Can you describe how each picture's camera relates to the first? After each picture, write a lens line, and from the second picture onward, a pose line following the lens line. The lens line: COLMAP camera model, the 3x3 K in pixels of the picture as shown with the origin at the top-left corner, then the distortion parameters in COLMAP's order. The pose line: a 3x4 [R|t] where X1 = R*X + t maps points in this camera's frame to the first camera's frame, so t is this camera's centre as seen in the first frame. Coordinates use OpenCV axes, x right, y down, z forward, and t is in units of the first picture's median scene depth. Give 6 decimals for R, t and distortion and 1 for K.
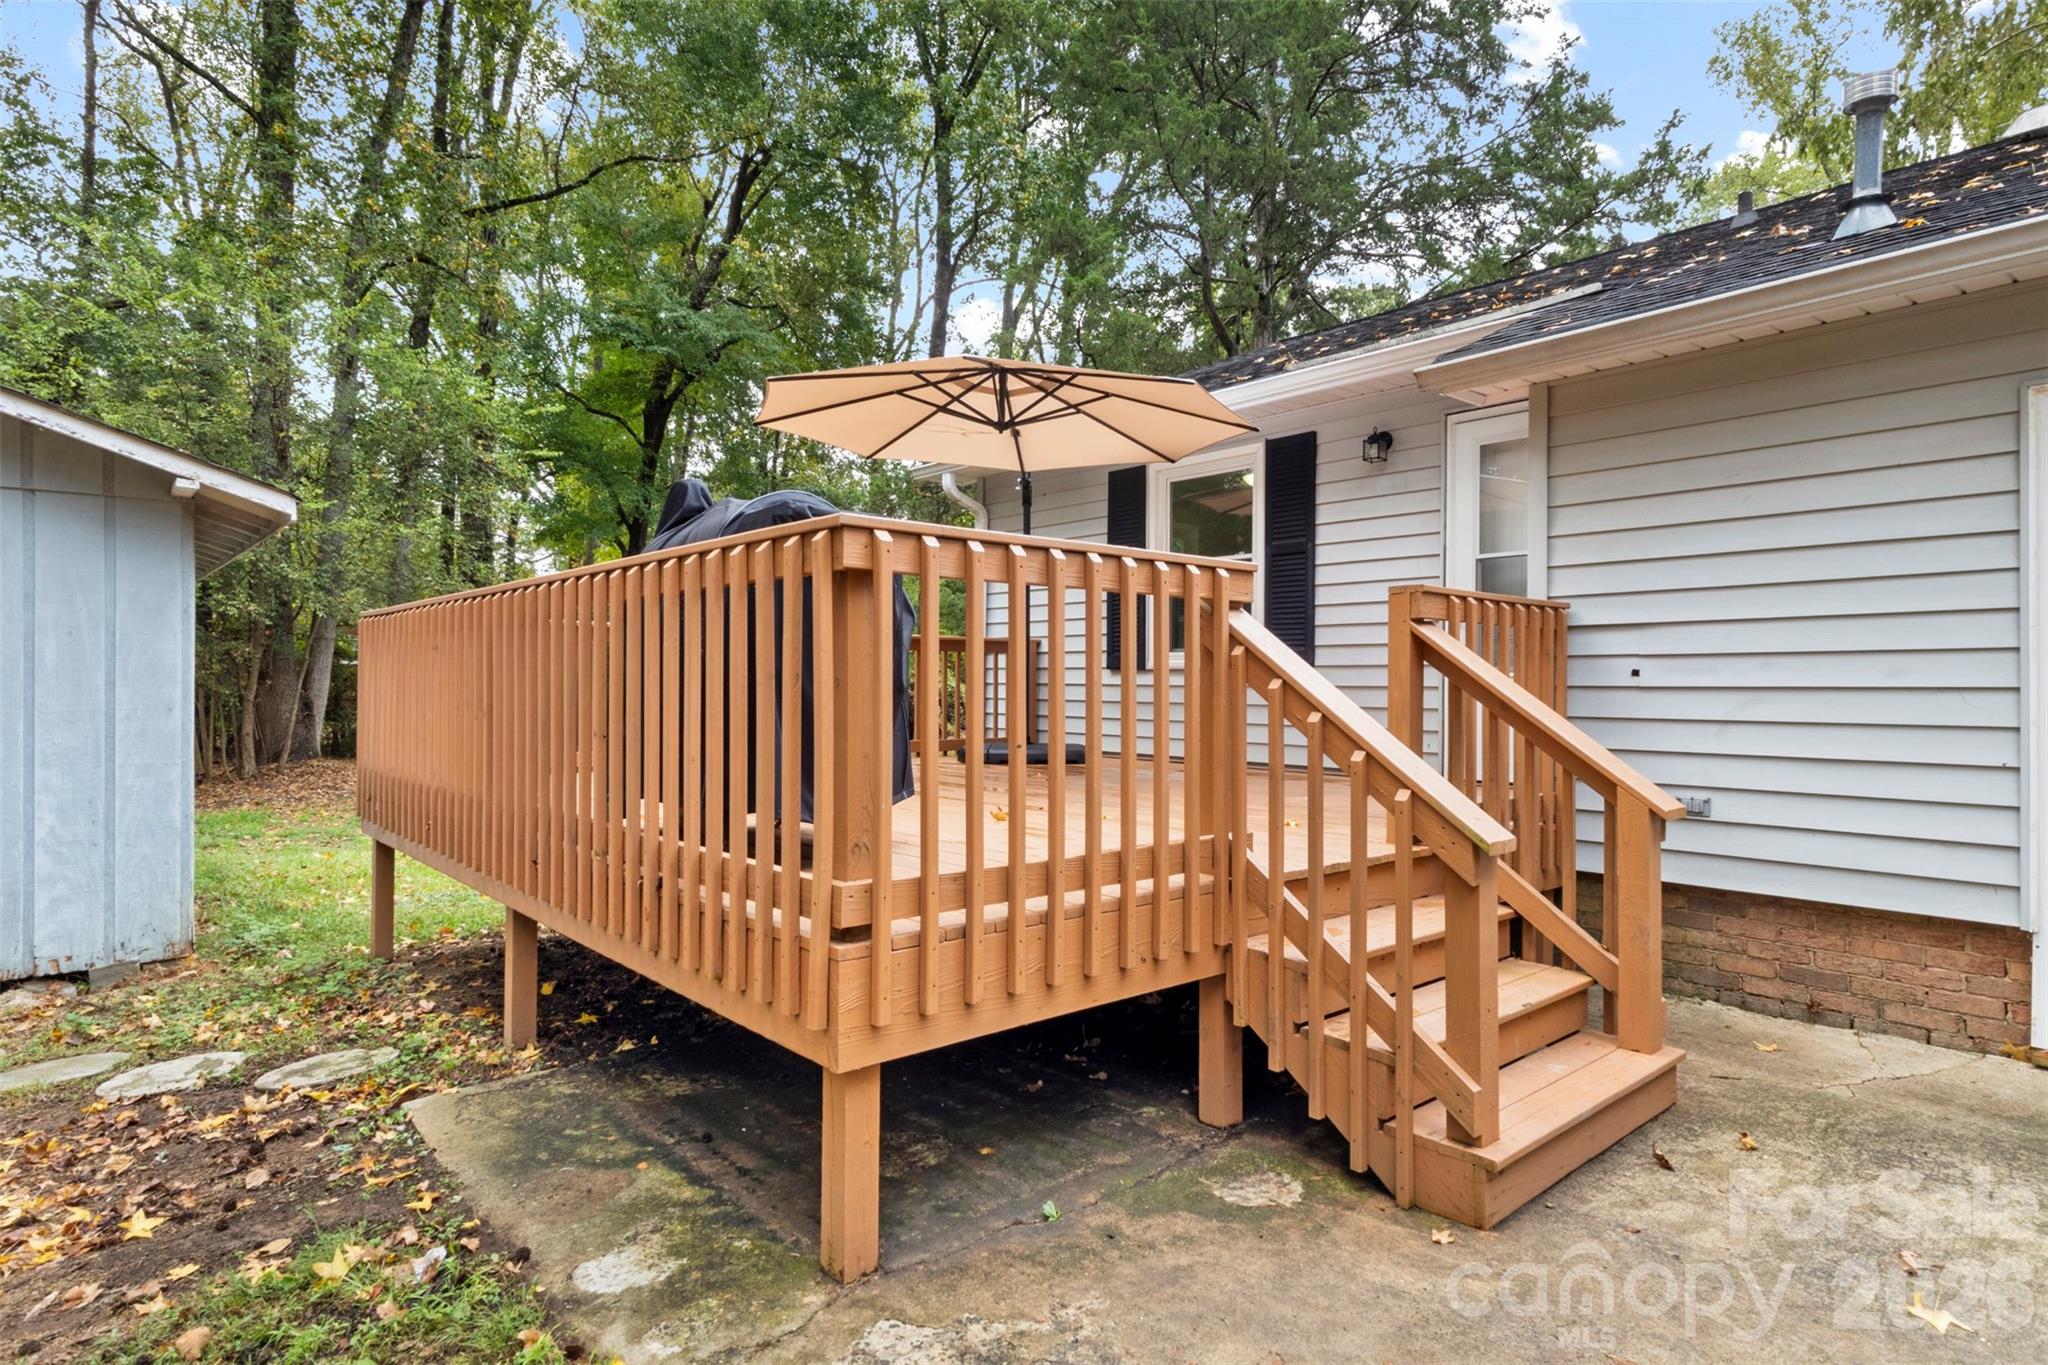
lens RADIAL K [[1107.9, 0, 1022.4], [0, 1107.9, 679.5], [0, 0, 1]] dist [0.002592, 0.001848]
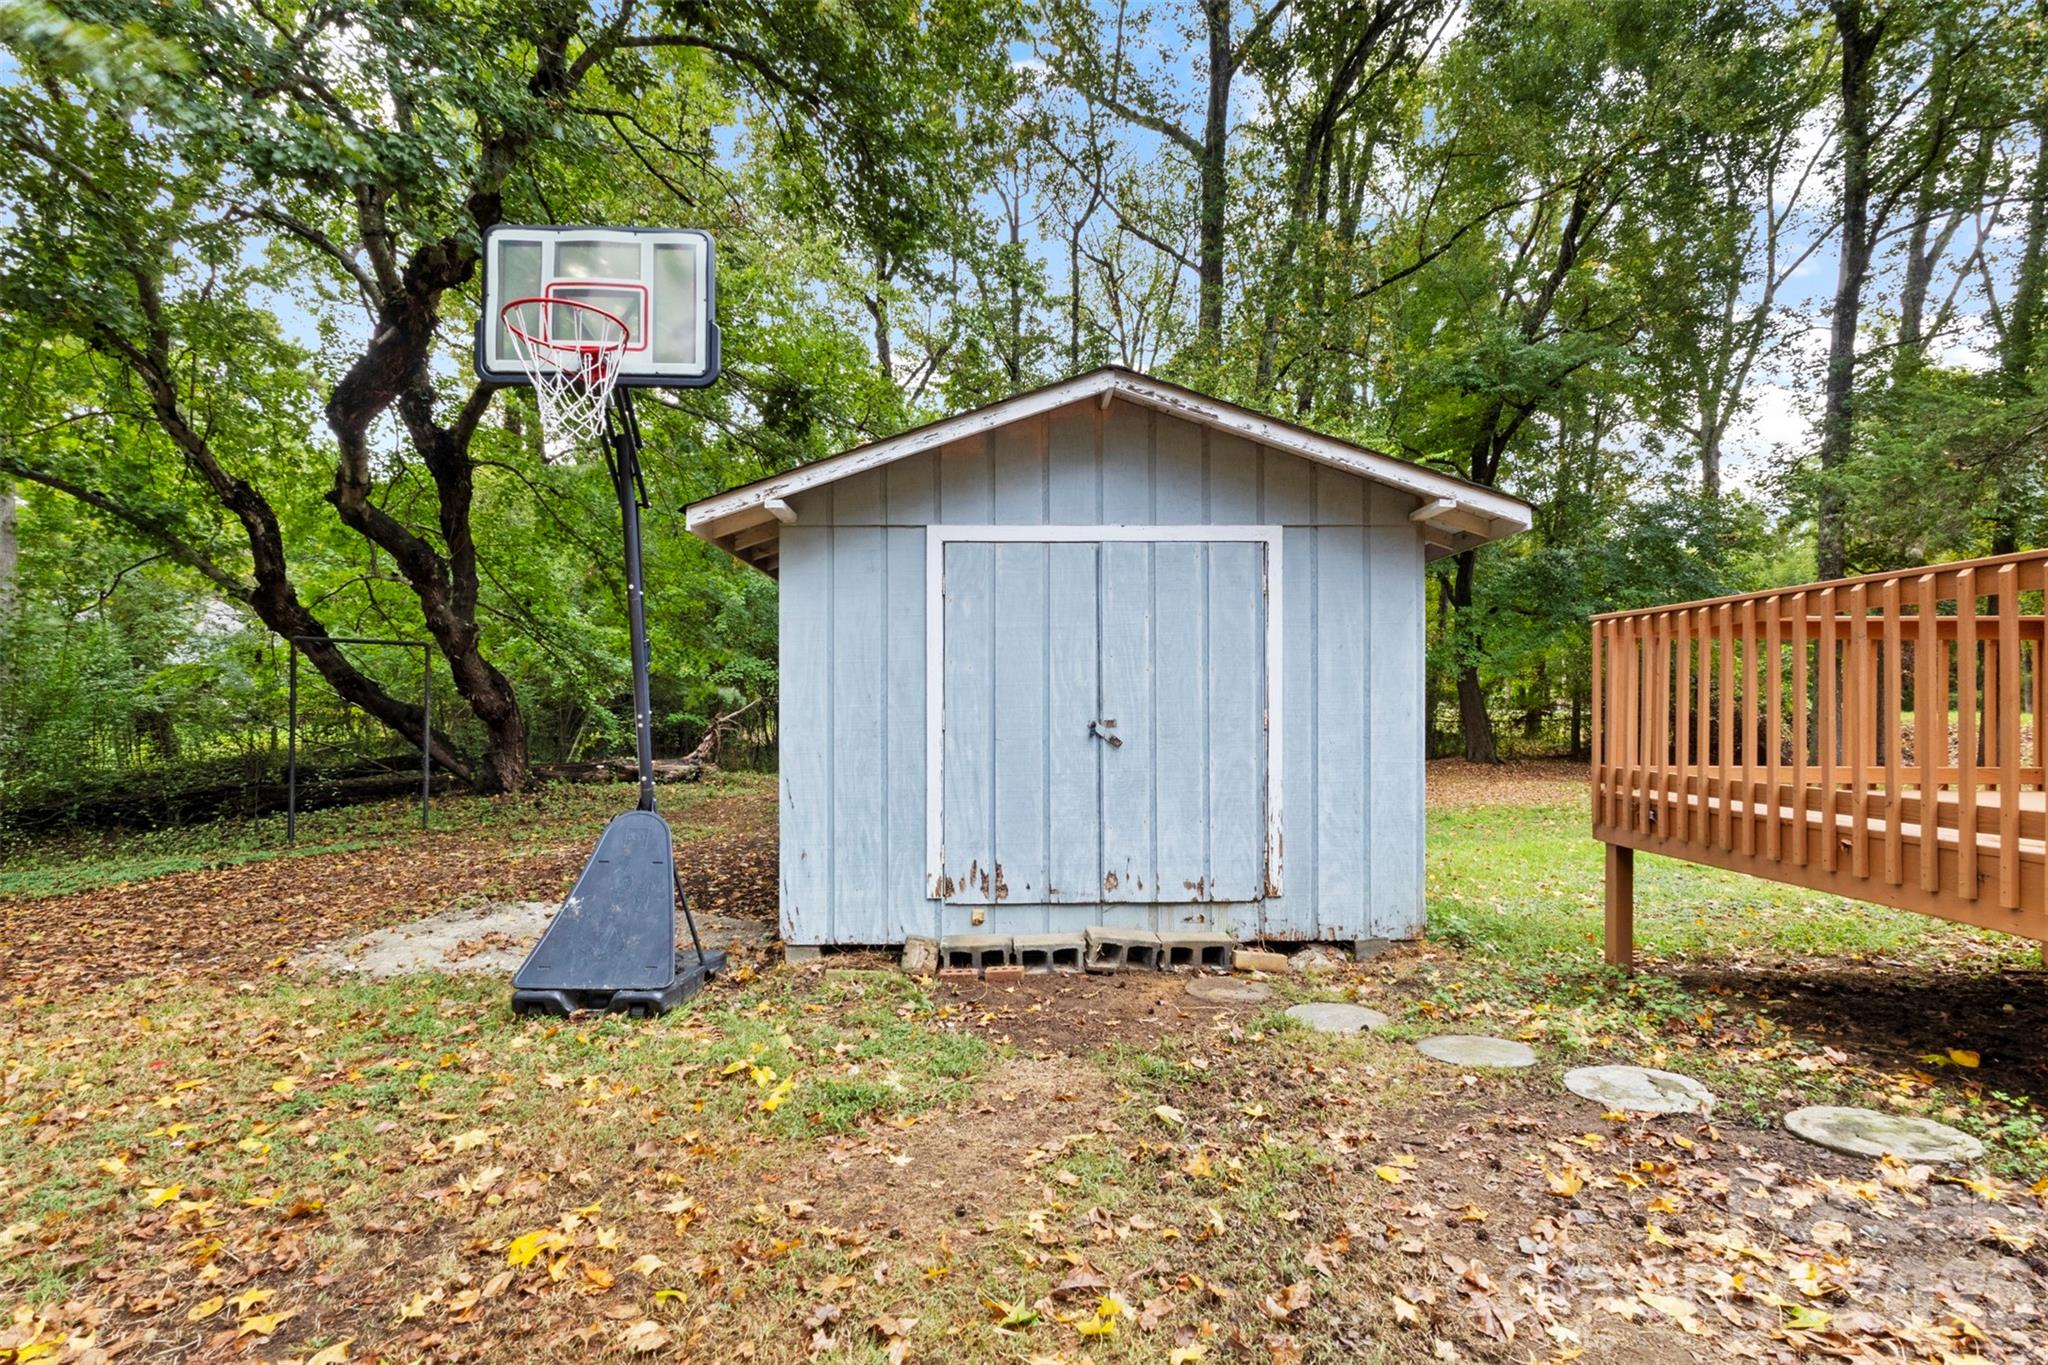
lens RADIAL K [[953.5, 0, 1015.4], [0, 953.5, 705.0], [0, 0, 1]] dist [0.006186, 0.001425]
pose [[0.764828, -0.007994, -0.644185, -0.485551], [0.007666, 0.999965, -0.003308, 0.019463], [0.644188, -0.002408, 0.764863, 0.023191]]
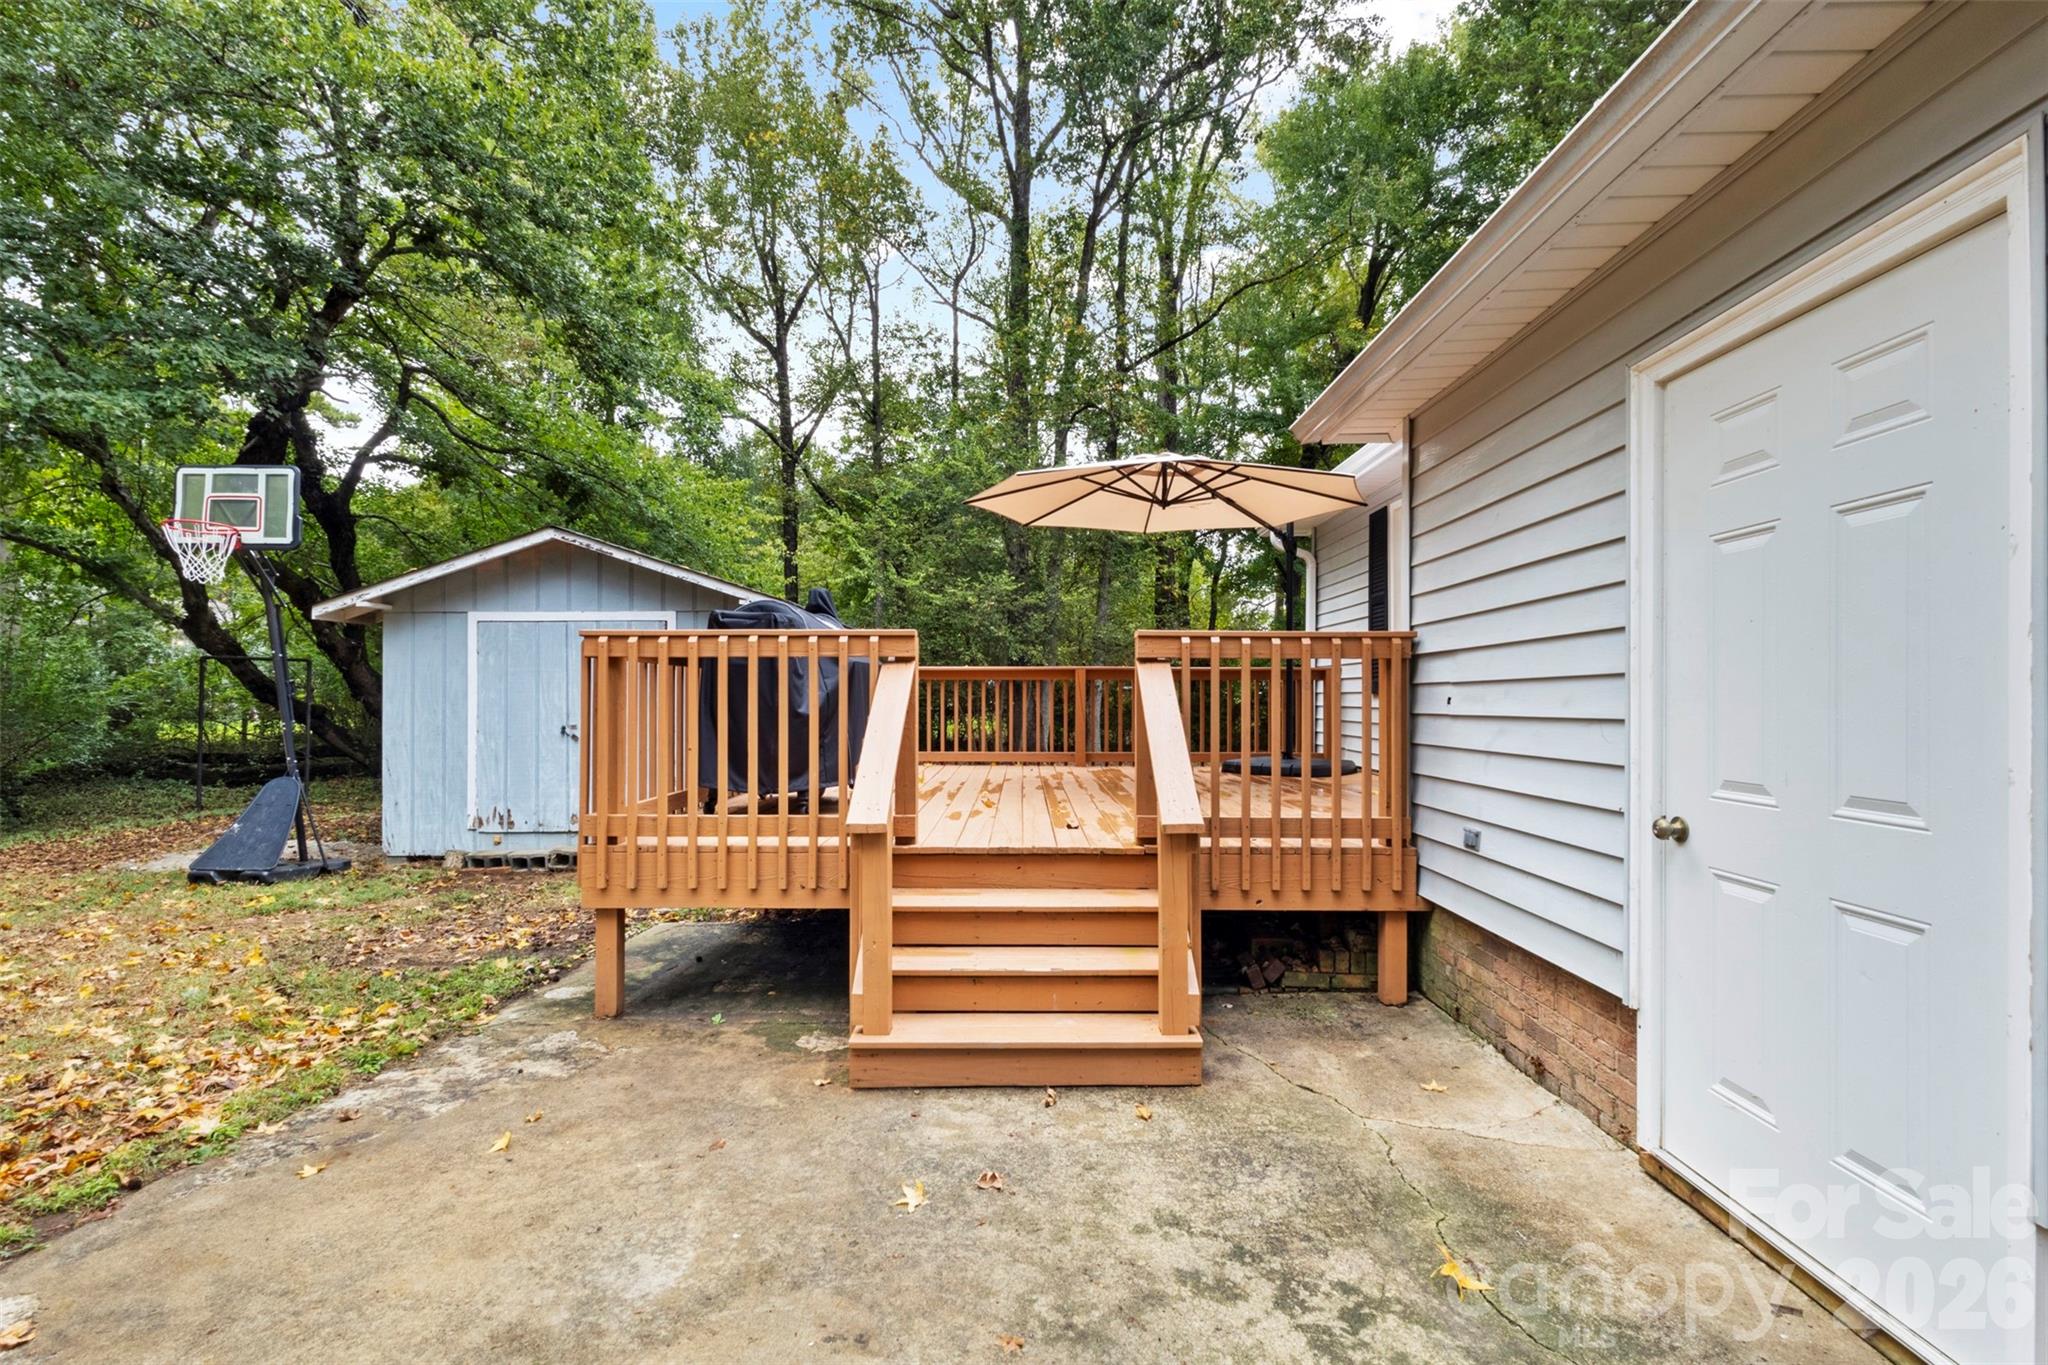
lens RADIAL K [[953.5, 0, 1019.2], [0, 953.5, 690.7], [0, 0, 1]] dist [0.006186, 0.001425]
pose [[0.750742, -0.011486, -0.660496, 0.685346], [0.009459, 0.999933, -0.006637, -0.010287], [0.660528, -0.001265, 0.750801, 0.093172]]
